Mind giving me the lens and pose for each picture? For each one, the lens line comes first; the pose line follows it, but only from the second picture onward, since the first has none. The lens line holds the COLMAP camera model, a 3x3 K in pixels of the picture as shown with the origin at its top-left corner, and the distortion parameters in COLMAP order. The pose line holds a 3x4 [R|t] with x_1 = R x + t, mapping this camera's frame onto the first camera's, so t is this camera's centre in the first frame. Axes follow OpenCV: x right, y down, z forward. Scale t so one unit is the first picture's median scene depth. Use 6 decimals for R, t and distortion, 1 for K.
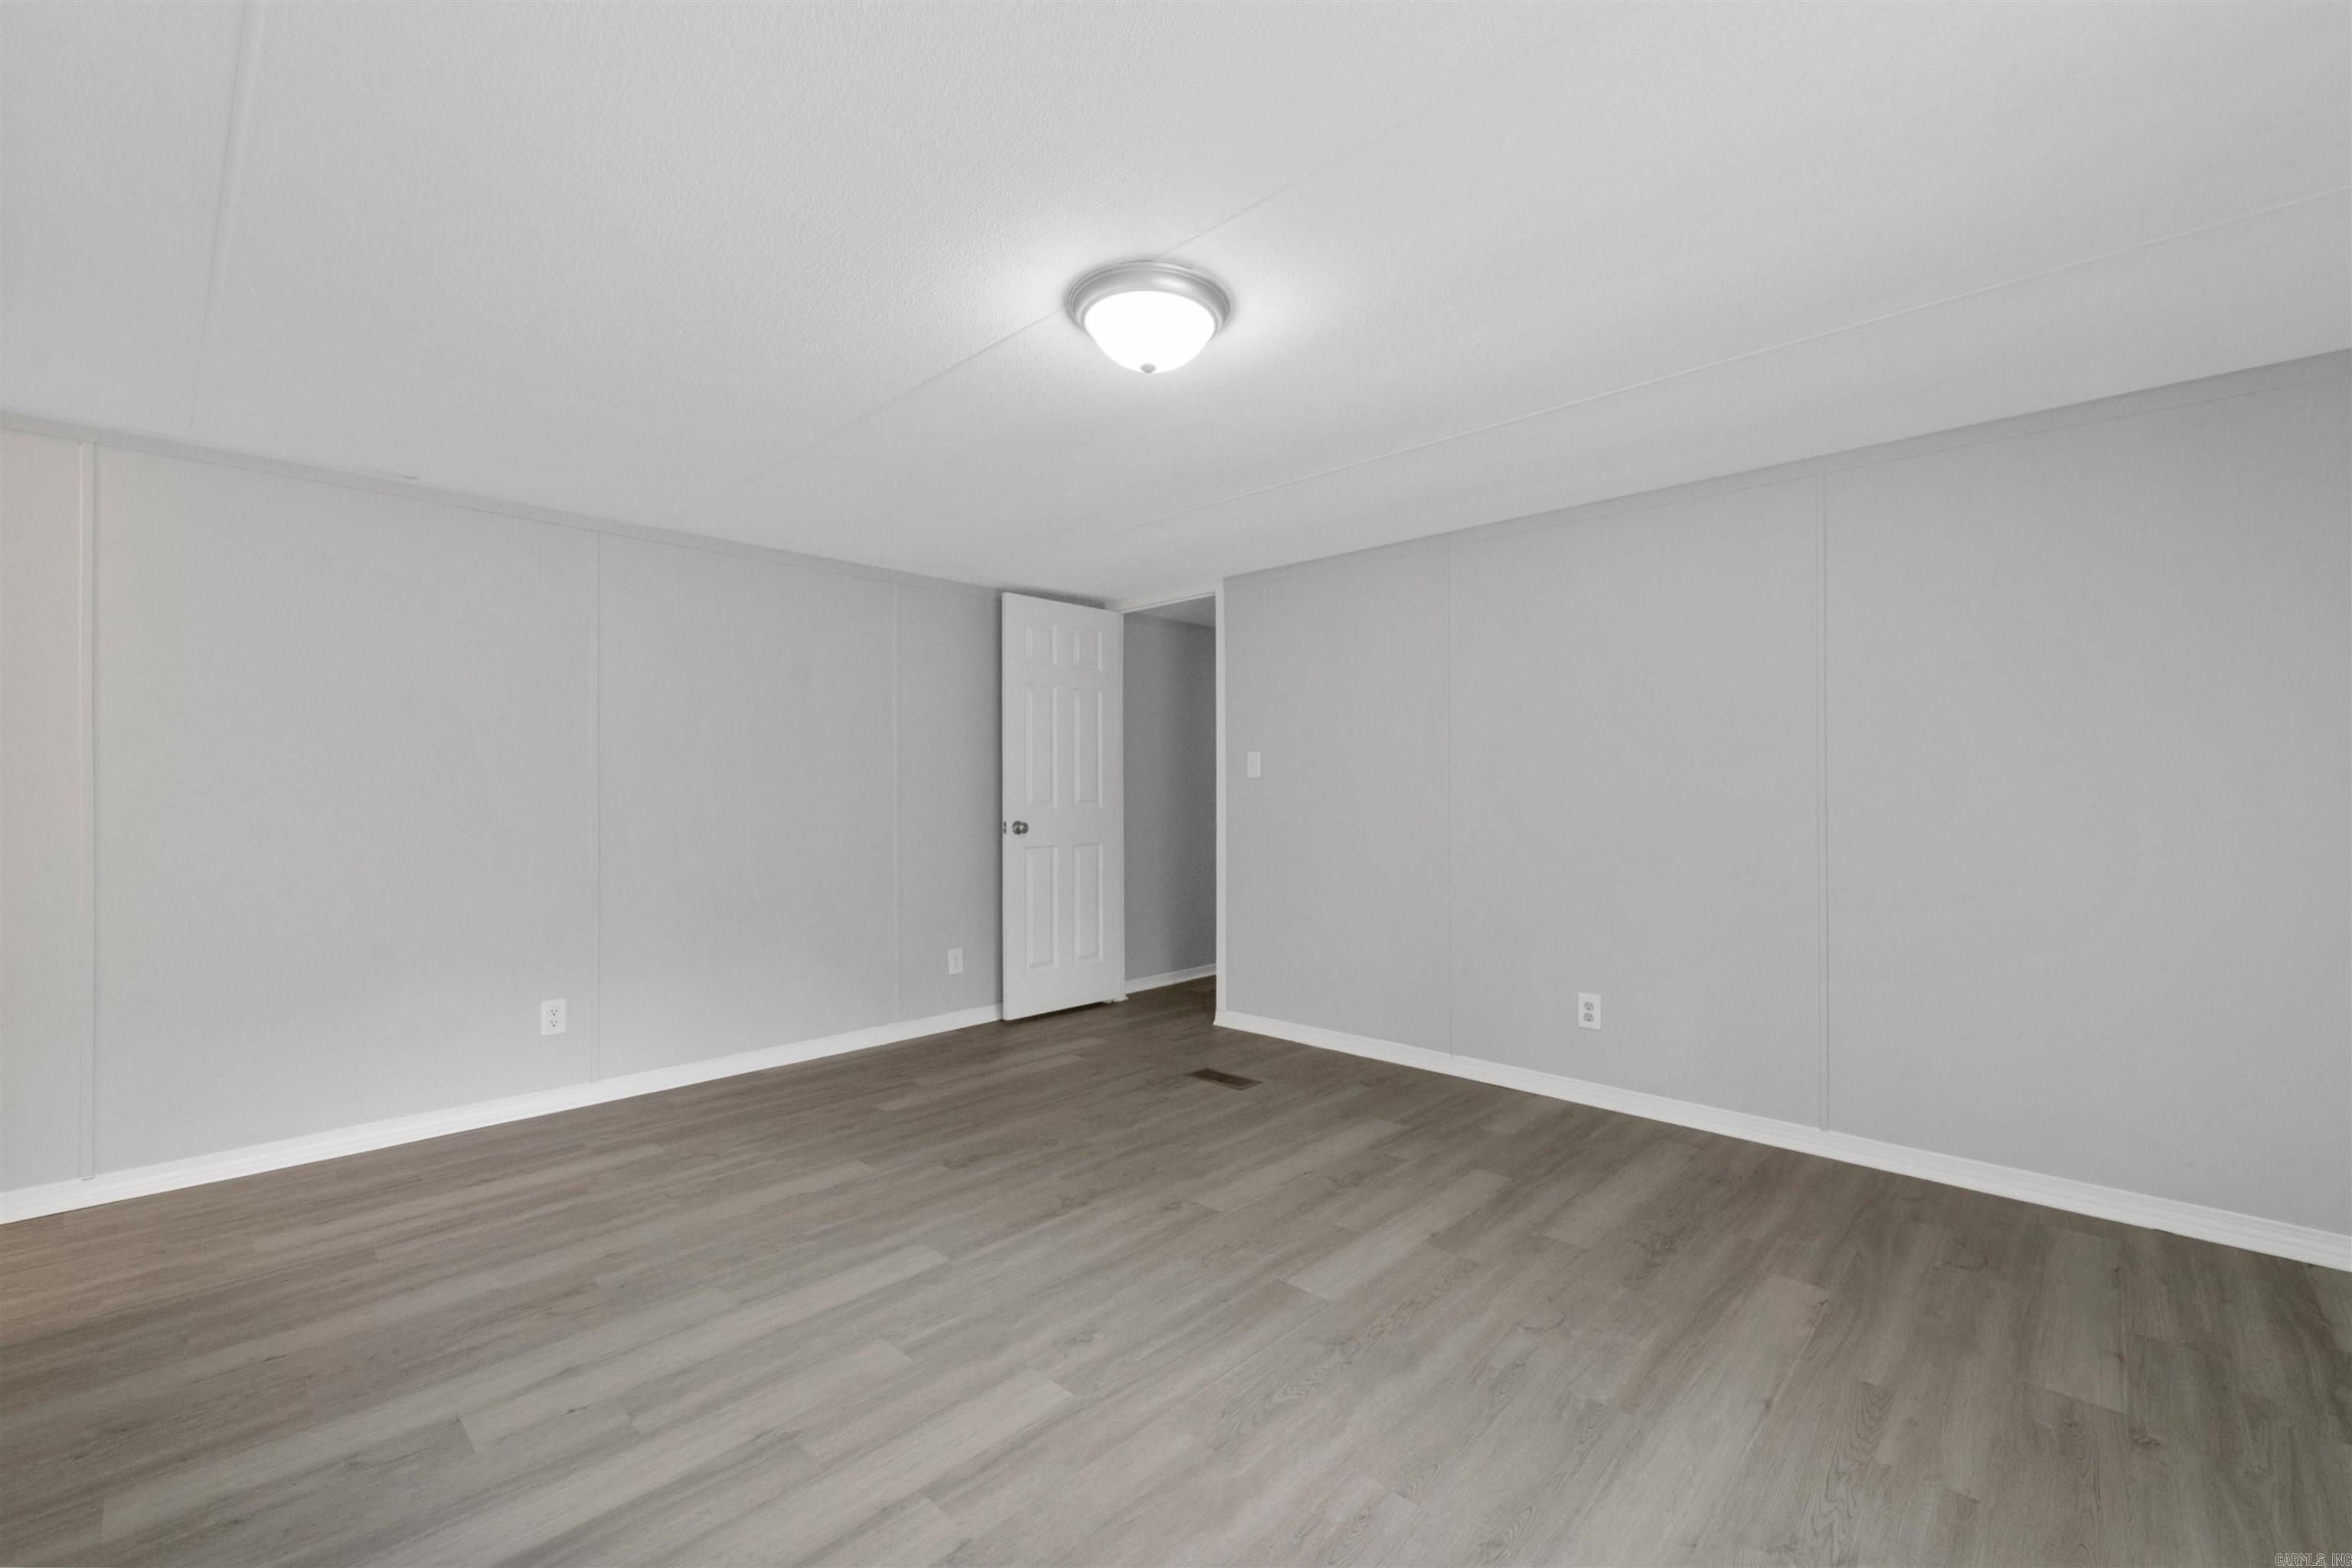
lens RADIAL K [[968.0, 0, 1172.1], [0, 968.0, 789.7], [0, 0, 1]] dist [0.002829, -0.000752]
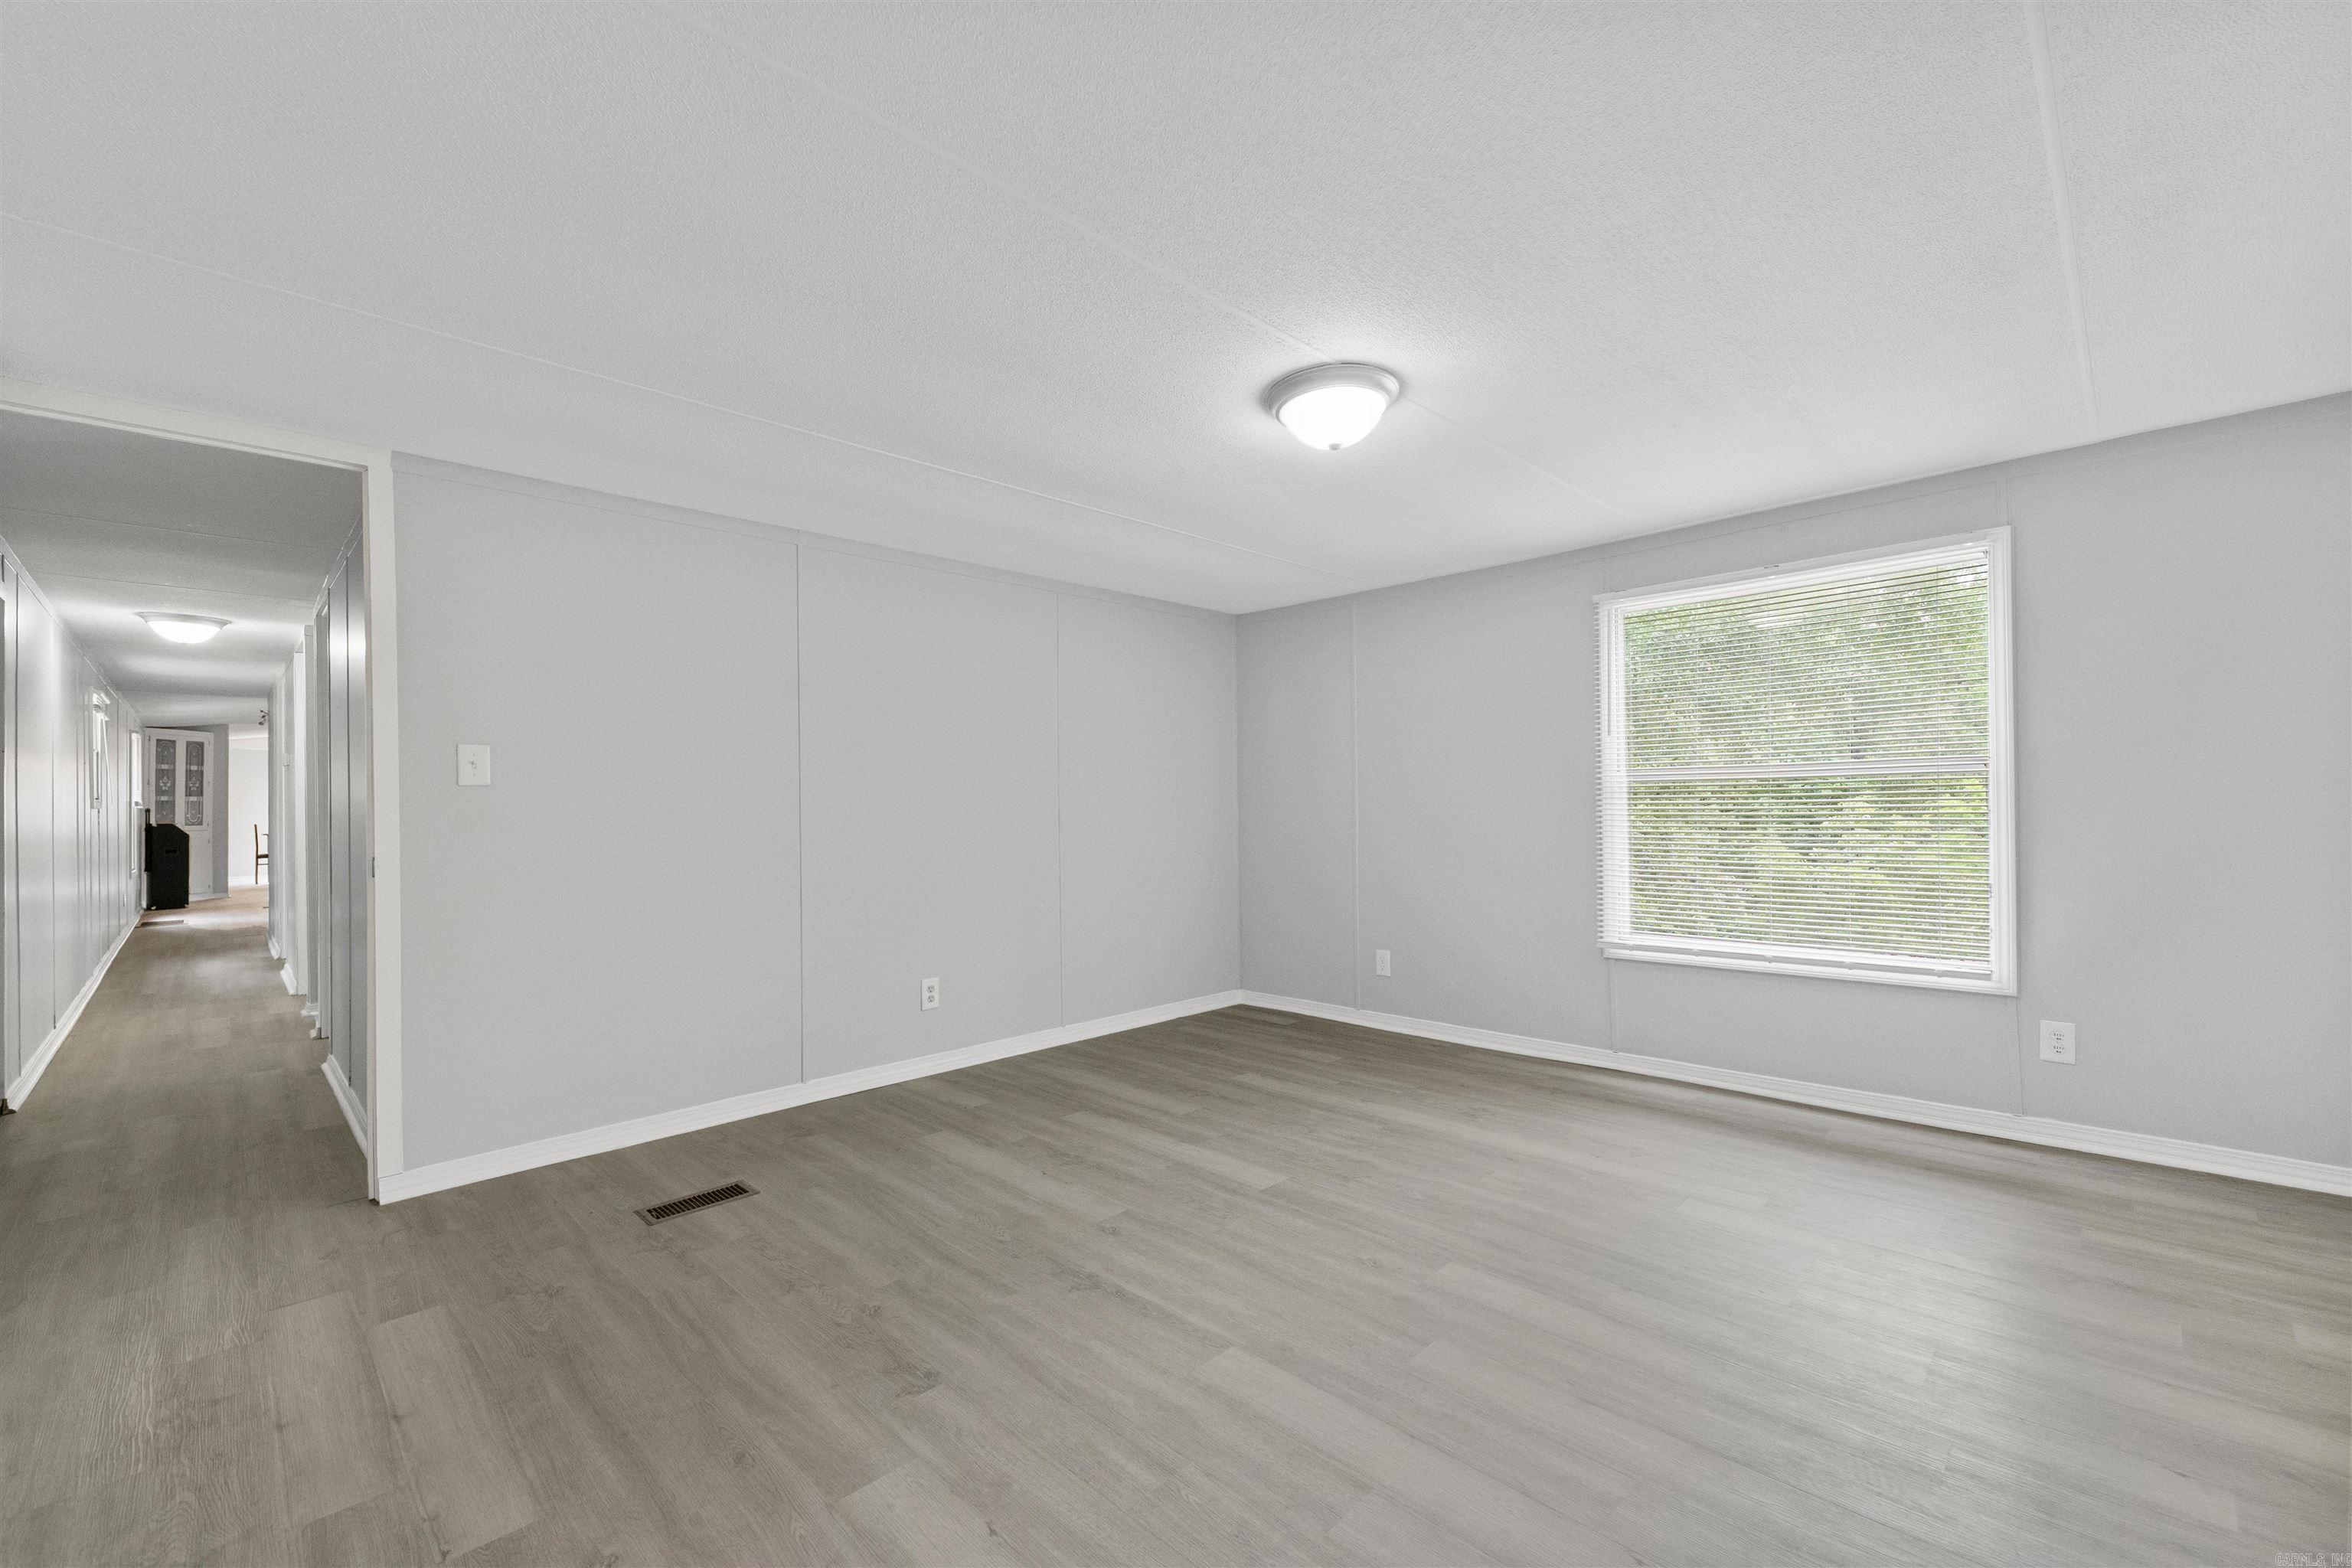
lens RADIAL K [[968.0, 0, 1172.1], [0, 968.0, 789.7], [0, 0, 1]] dist [0.002829, -0.000752]
pose [[0.029974, 0.014429, 0.999447, -0.953237], [0.010627, 0.999835, -0.014753, 0.009085], [-0.999494, 0.011063, 0.029816, 0.898218]]
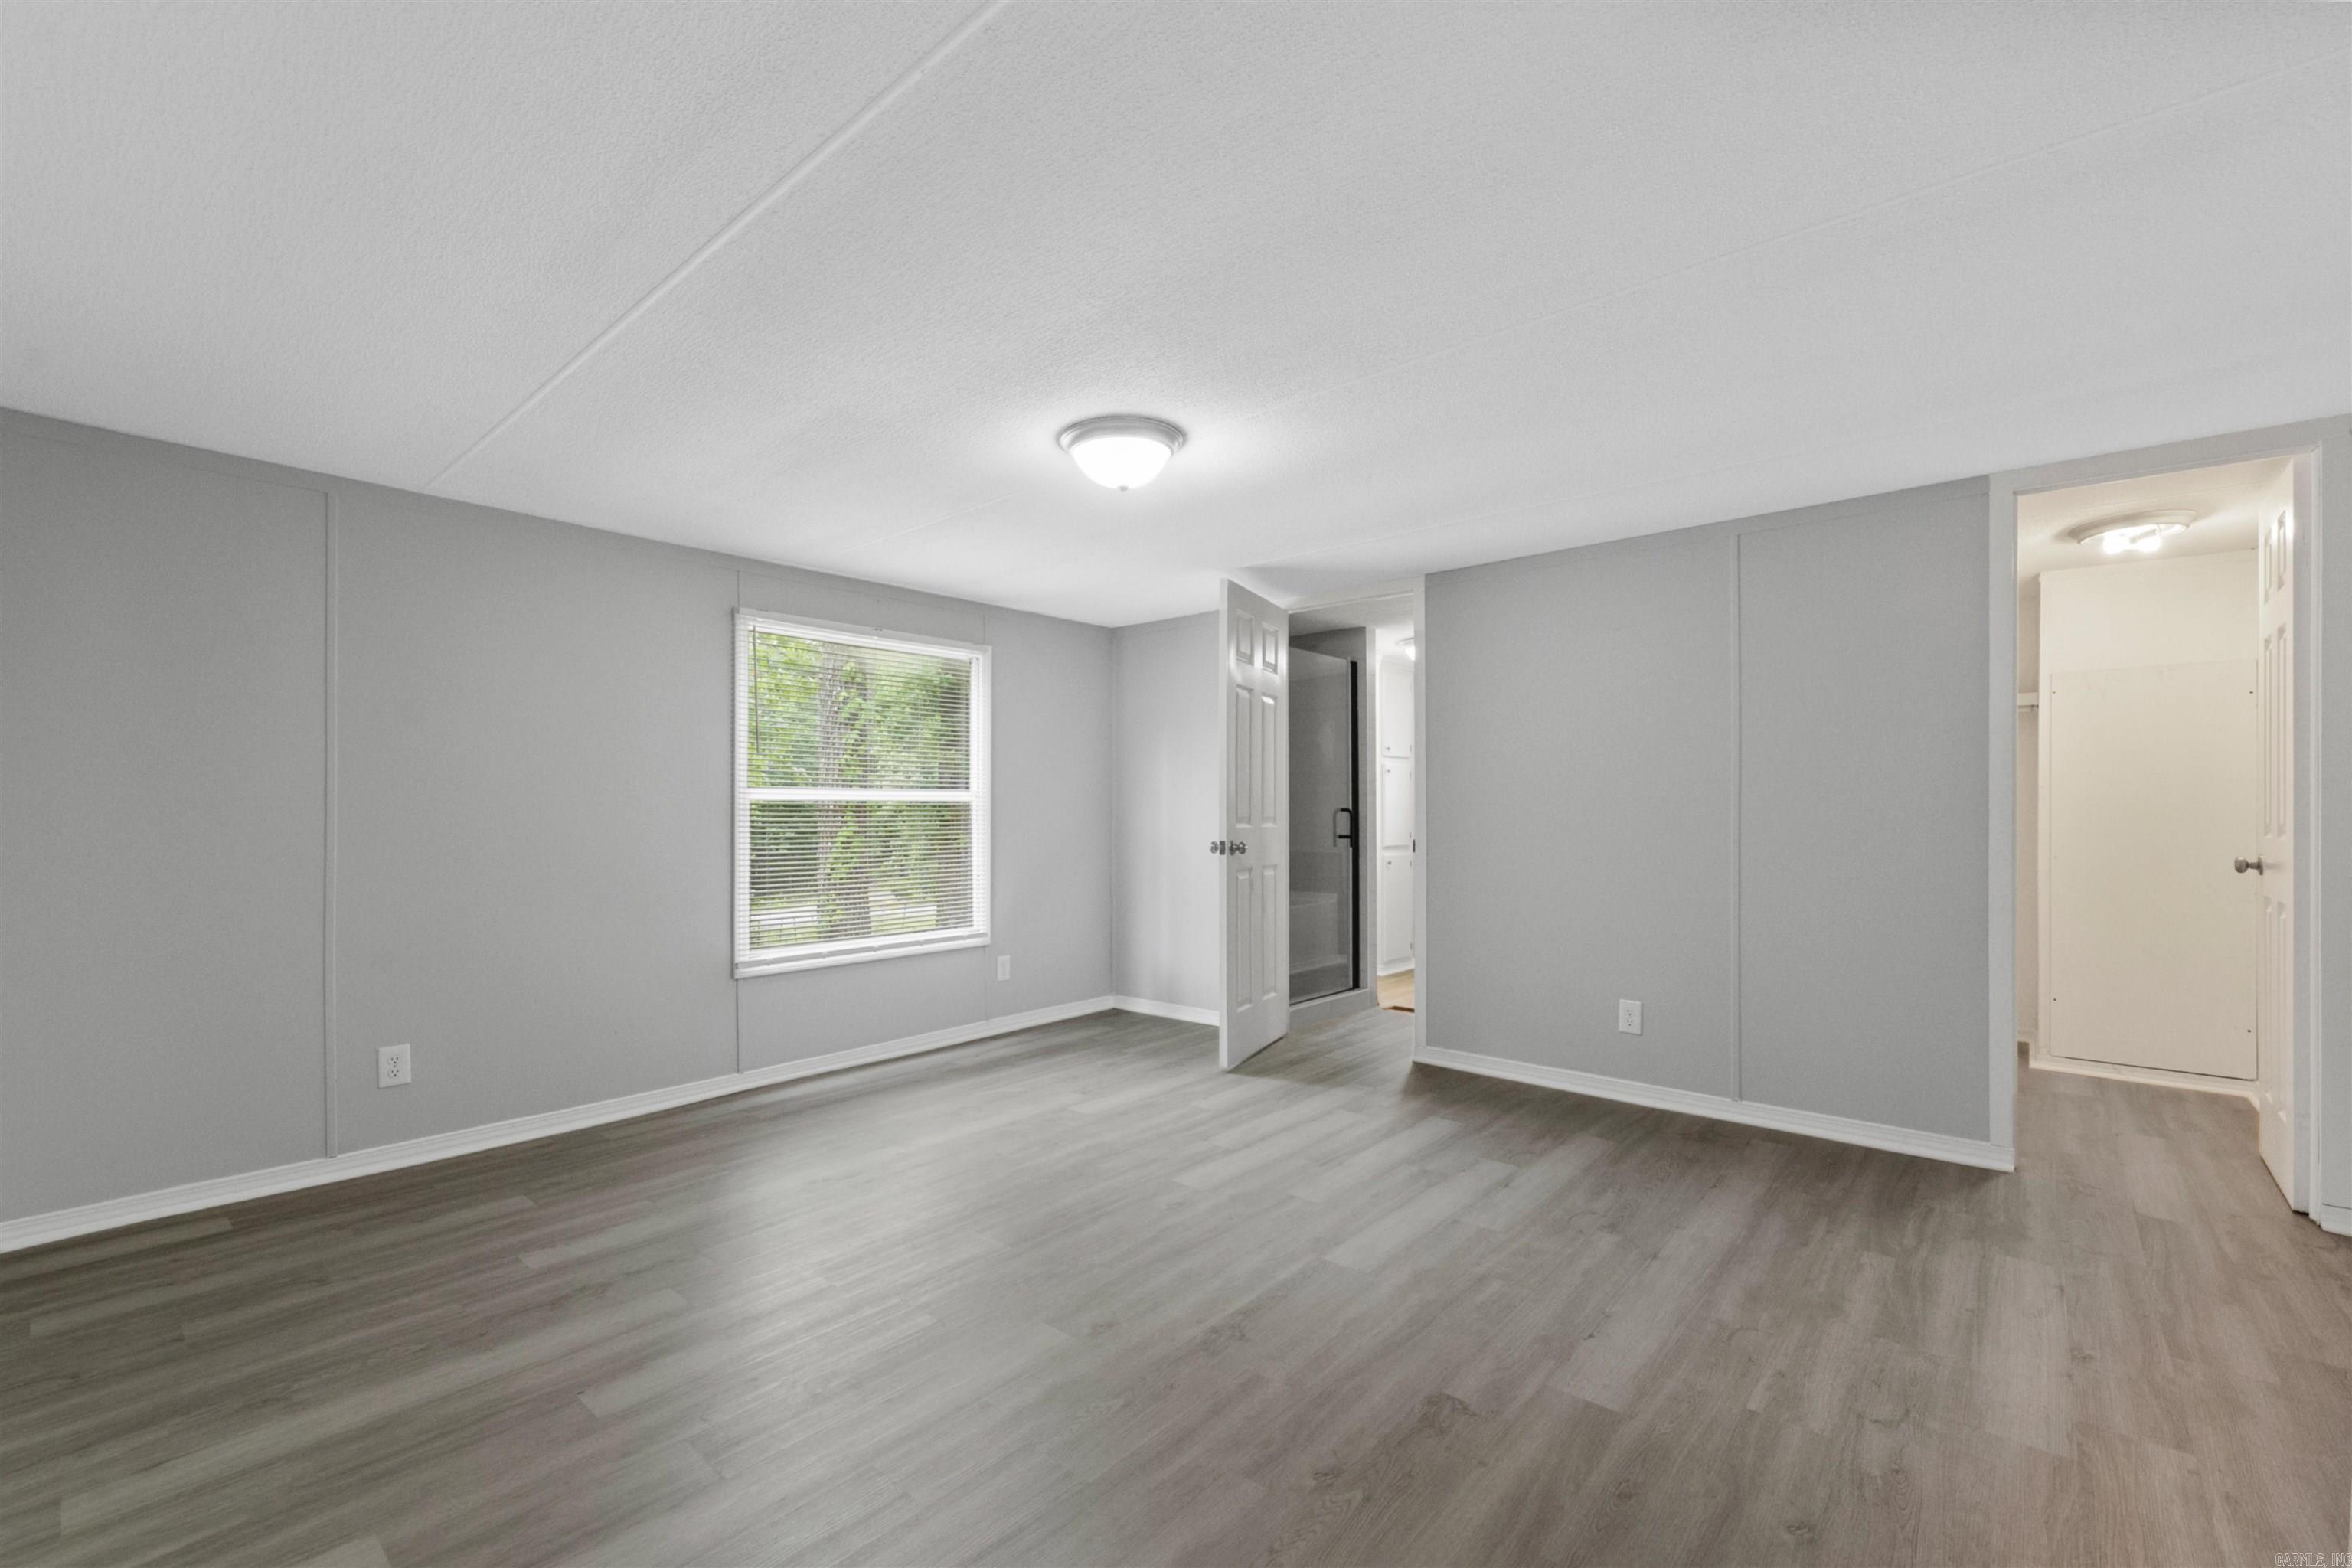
lens RADIAL K [[977.6, 0, 1178.5], [0, 977.6, 802.8], [0, 0, 1]] dist [-0.000240, -0.000163]
pose [[-0.998911, 0.002401, -0.046594, -0.026063], [0.003127, 0.999875, -0.015513, 0.011877], [0.046551, -0.015642, -0.998793, 1.796147]]
